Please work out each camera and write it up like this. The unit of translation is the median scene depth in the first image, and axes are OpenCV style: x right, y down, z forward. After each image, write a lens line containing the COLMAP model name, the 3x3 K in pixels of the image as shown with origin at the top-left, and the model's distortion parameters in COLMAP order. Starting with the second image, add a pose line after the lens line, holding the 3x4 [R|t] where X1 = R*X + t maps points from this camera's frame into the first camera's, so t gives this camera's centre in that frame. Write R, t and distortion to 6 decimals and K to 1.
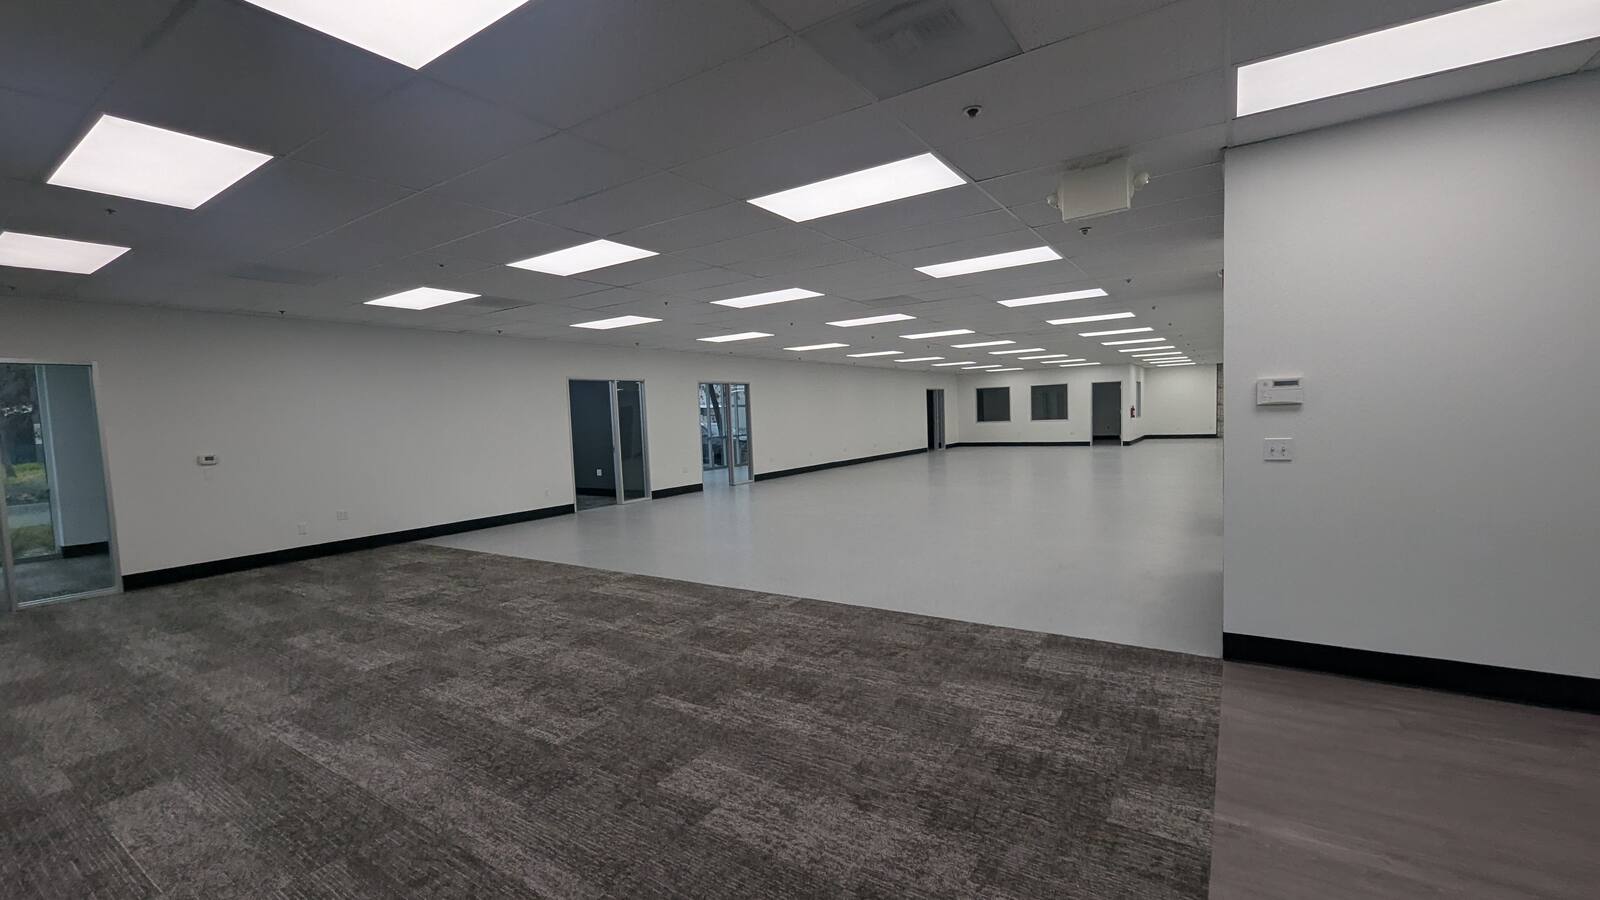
lens RADIAL K [[657.1, 0, 797.9], [0, 657.1, 455.7], [0, 0, 1]] dist [0.002230, 0.000286]
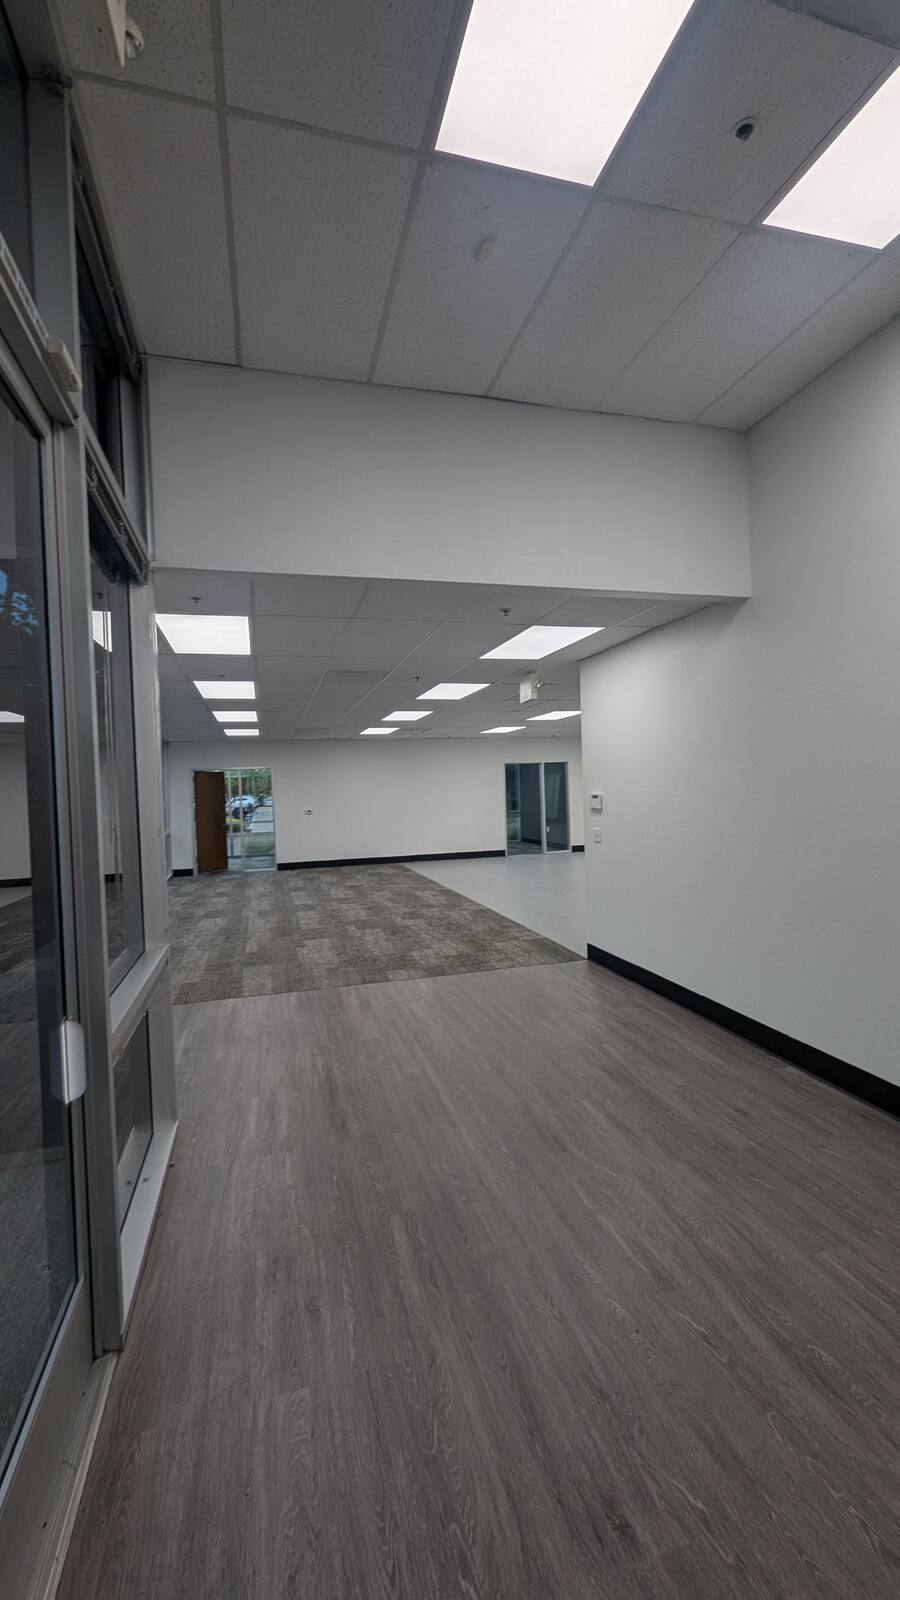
lens RADIAL K [[657.1, 0, 439.8], [0, 657.1, 801.8], [0, 0, 1]] dist [0.002230, 0.000286]
pose [[0.749714, 0.028969, -0.661128, 0.738764], [-0.038039, 0.999276, 0.000650, -0.039071], [0.660668, 0.024661, 0.750273, -0.260037]]
